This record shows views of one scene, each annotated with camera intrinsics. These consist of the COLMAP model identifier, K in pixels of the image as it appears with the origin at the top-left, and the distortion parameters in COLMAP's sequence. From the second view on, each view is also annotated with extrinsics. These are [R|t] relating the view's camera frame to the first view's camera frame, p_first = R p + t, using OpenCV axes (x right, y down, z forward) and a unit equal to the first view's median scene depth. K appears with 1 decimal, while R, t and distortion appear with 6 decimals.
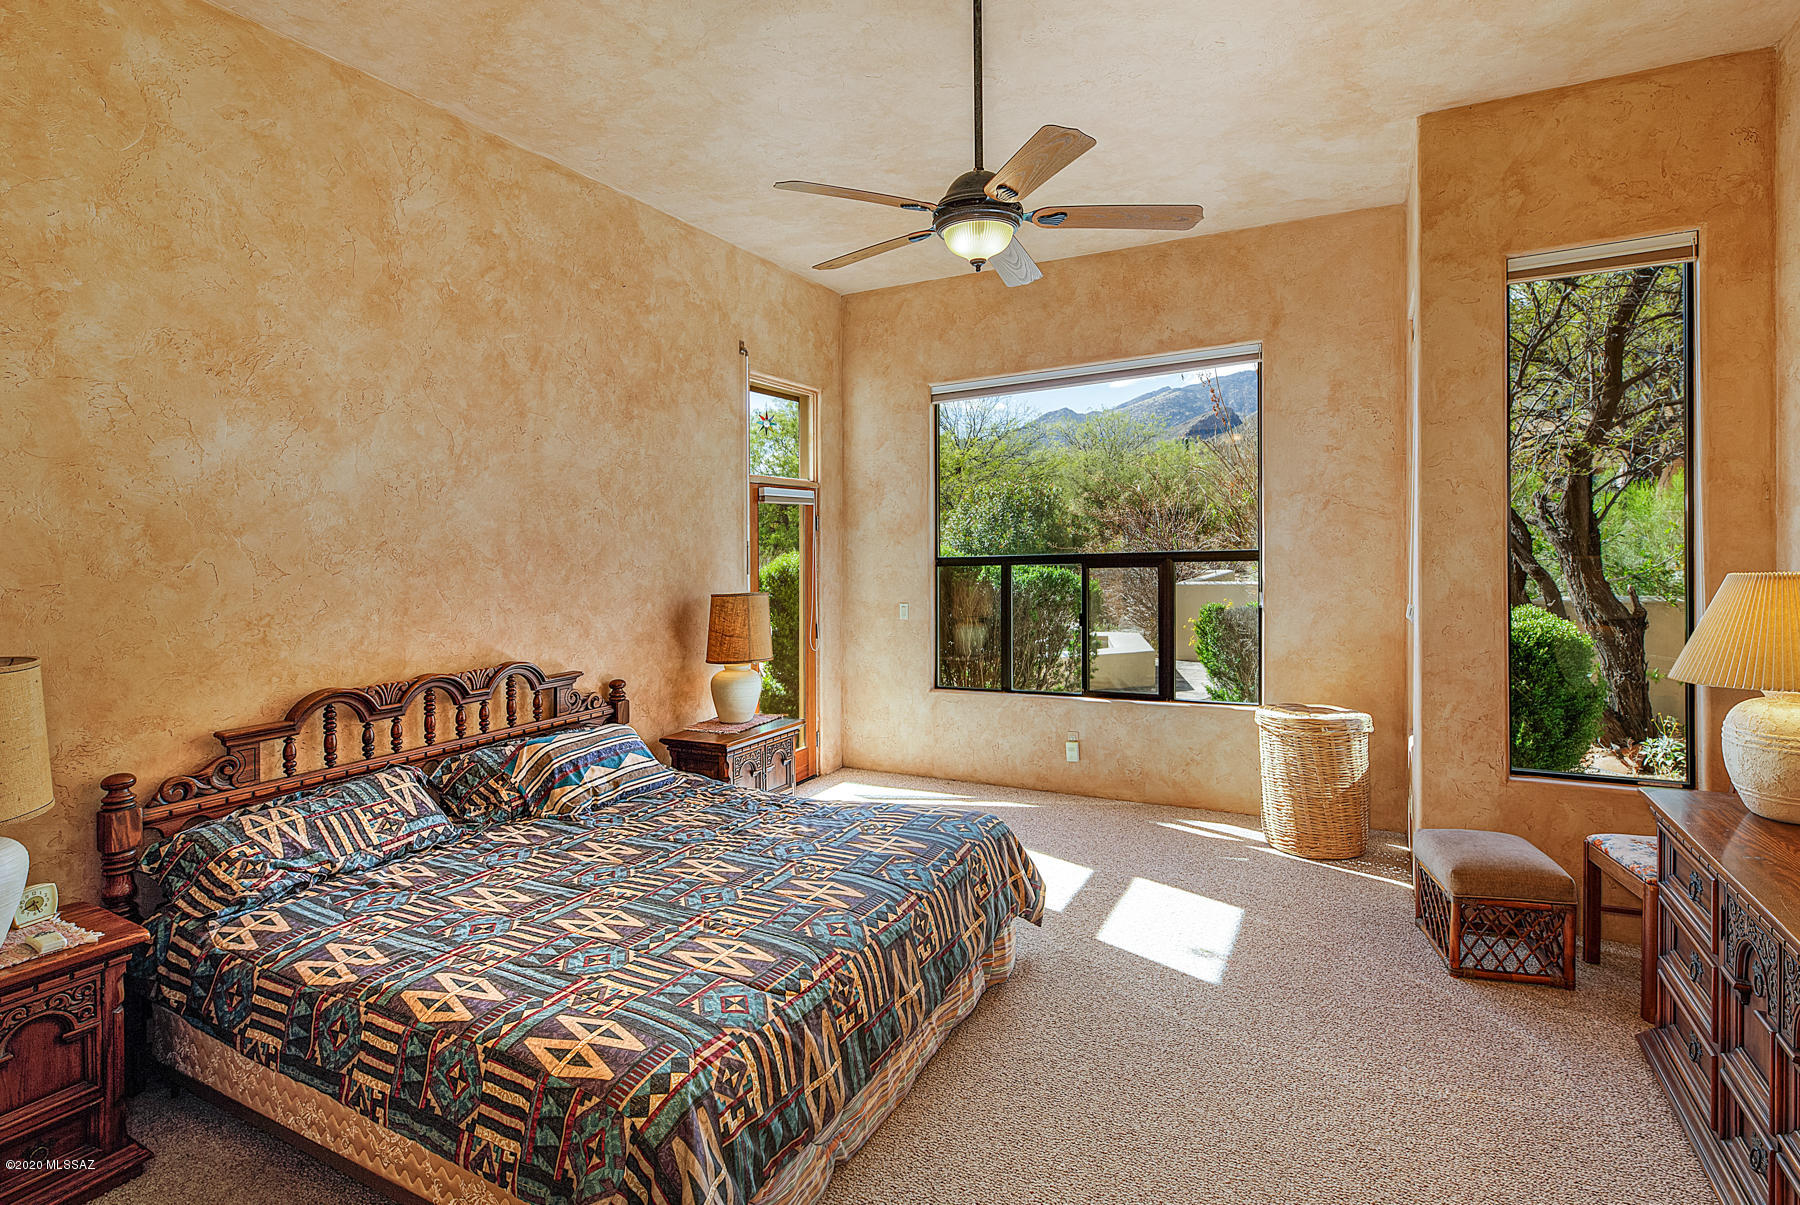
lens RADIAL K [[865.5, 0, 993.0], [0, 865.5, 576.6], [0, 0, 1]] dist [0.001393, -0.000881]
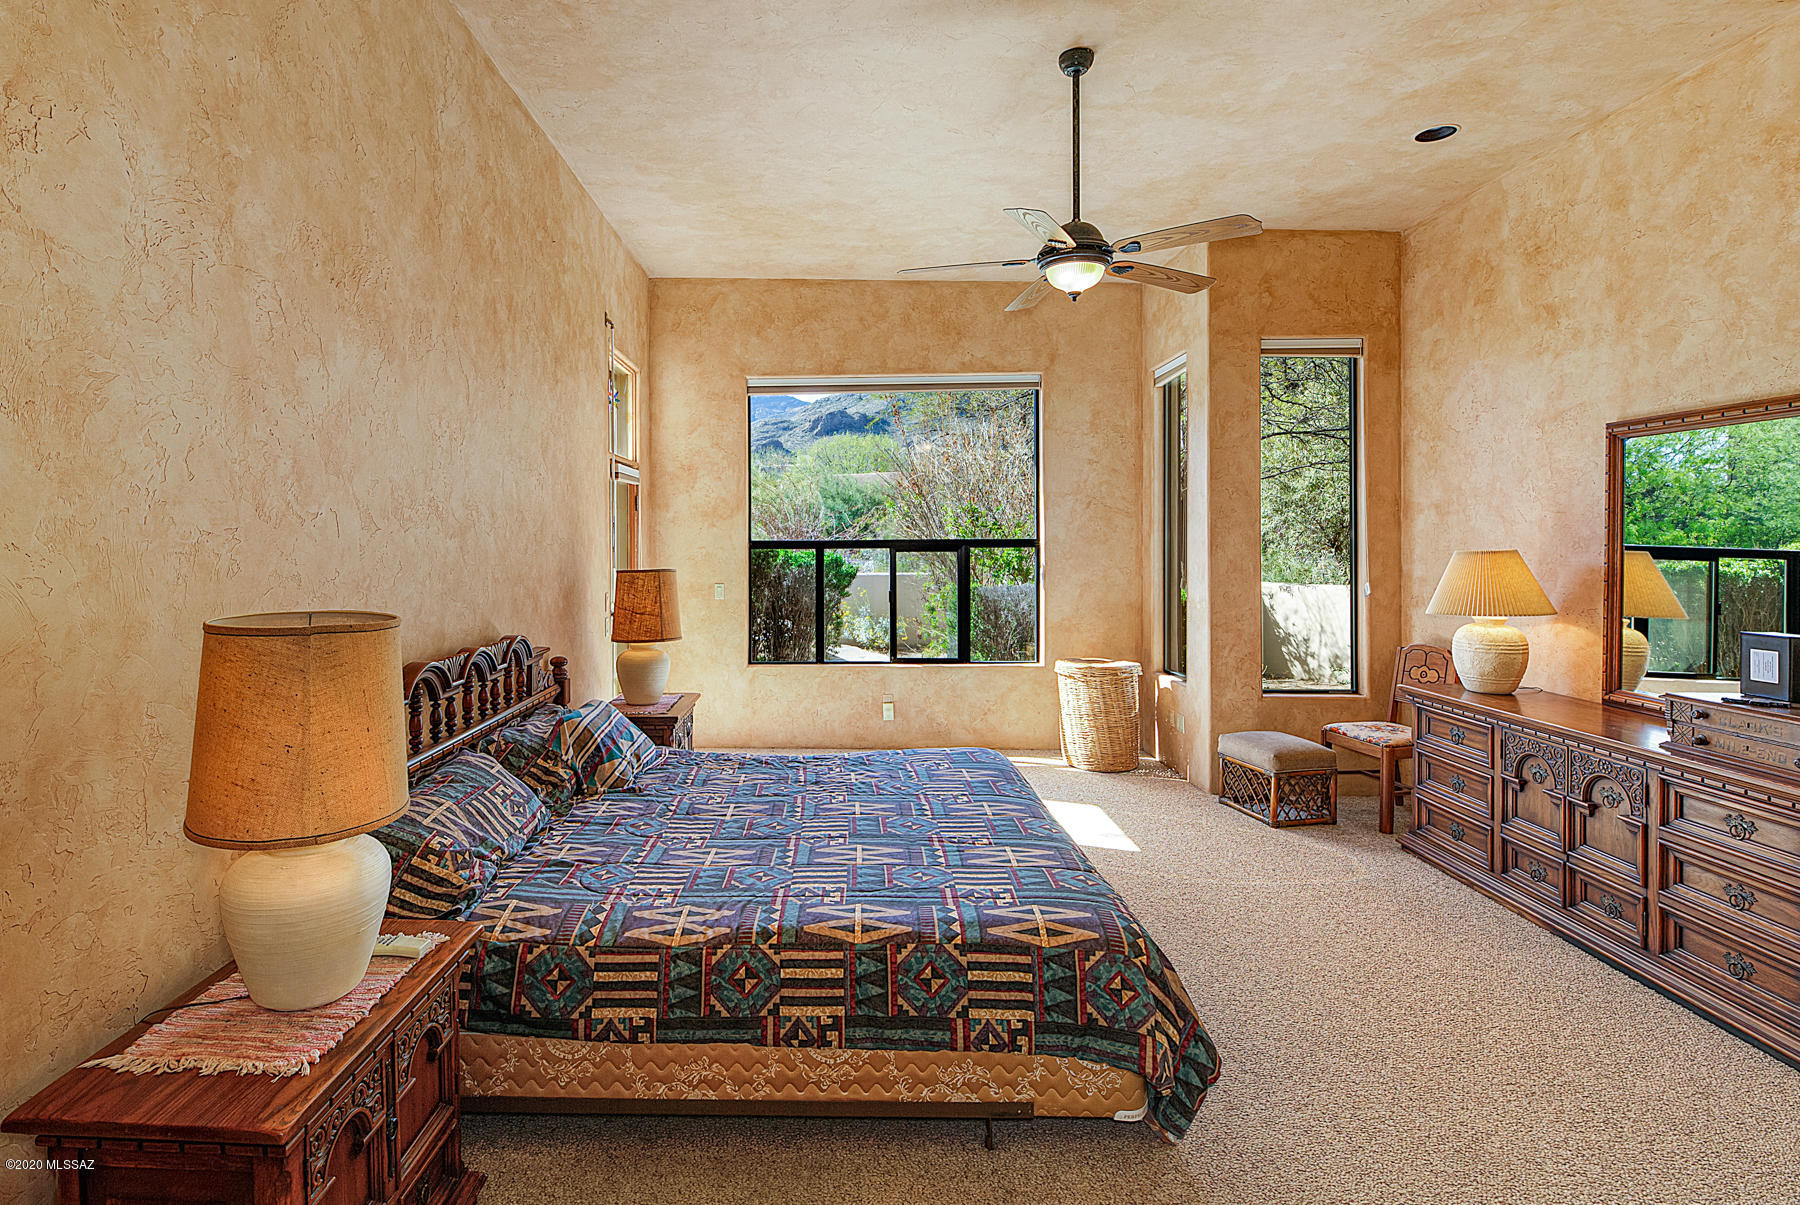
lens RADIAL K [[816.8, 0, 889.5], [0, 816.8, 573.8], [0, 0, 1]] dist [-0.000372, -0.000947]
pose [[0.896743, 0.004373, 0.442530, -0.627373], [-0.003782, 0.999990, -0.002217, 0.036146], [-0.442535, 0.000315, 0.896751, 0.048567]]
